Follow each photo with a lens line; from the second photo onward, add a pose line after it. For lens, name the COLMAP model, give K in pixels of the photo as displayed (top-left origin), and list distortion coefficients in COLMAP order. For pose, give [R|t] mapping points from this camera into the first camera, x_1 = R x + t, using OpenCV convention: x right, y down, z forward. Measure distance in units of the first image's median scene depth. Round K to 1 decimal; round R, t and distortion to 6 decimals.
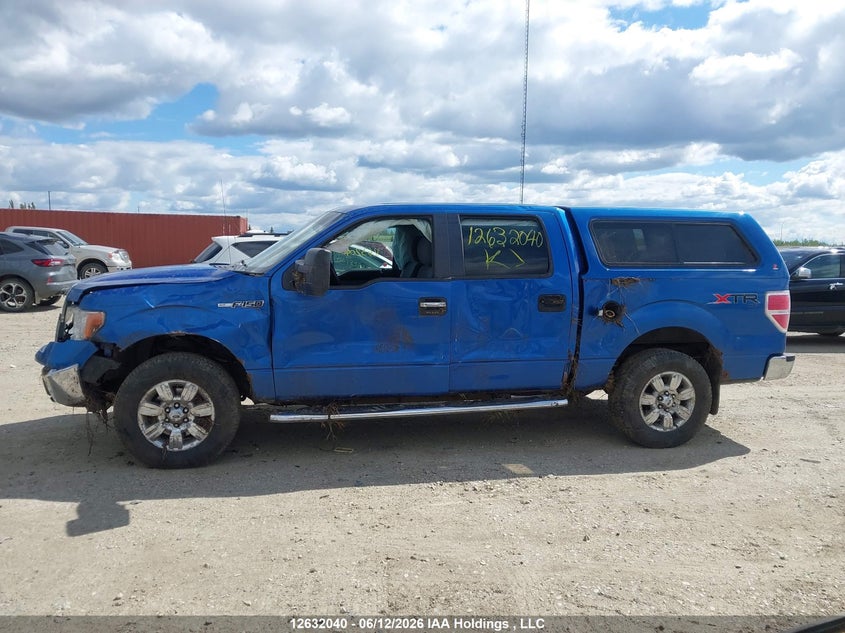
lens RADIAL K [[686.7, 0, 429.5], [0, 686.7, 325.1], [0, 0, 1]] dist [0.019153, -0.010769]
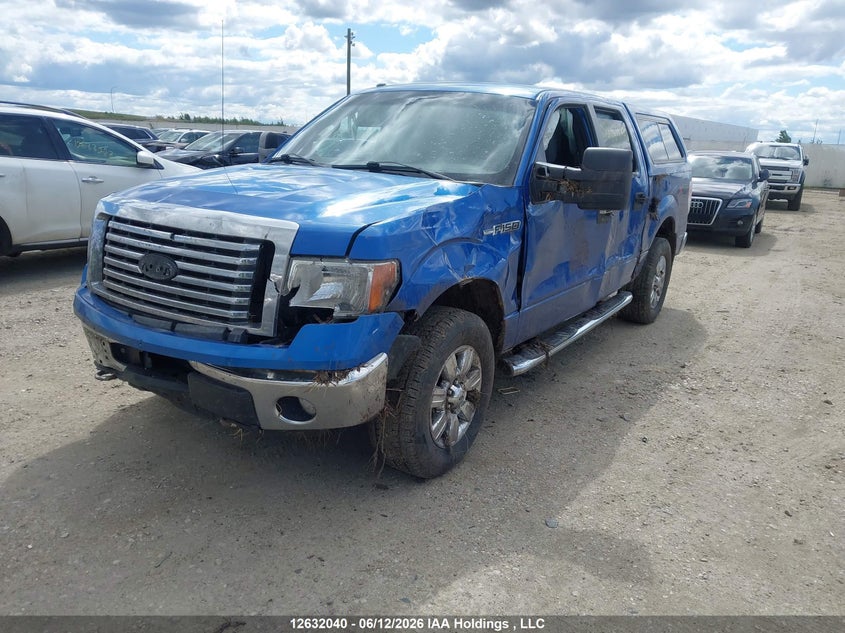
lens RADIAL K [[686.7, 0, 429.5], [0, 686.7, 325.1], [0, 0, 1]] dist [0.019153, -0.010769]
pose [[0.705792, -0.173444, 0.686858, -0.847346], [0.052214, 0.979664, 0.193730, -0.076595], [-0.706492, -0.100870, 0.700496, 0.531881]]
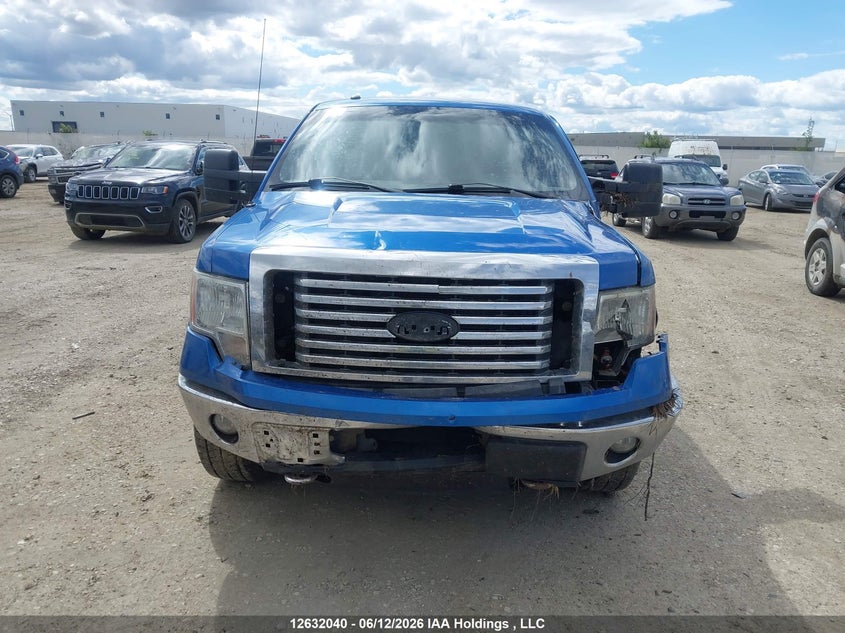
lens RADIAL K [[684.5, 0, 436.9], [0, 684.5, 317.0], [0, 0, 1]] dist [0.004952, 0.016840]
pose [[0.199691, -0.241029, 0.949752, -1.070942], [0.089121, 0.969724, 0.227360, -0.144039], [-0.975798, 0.039241, 0.215125, 1.031086]]
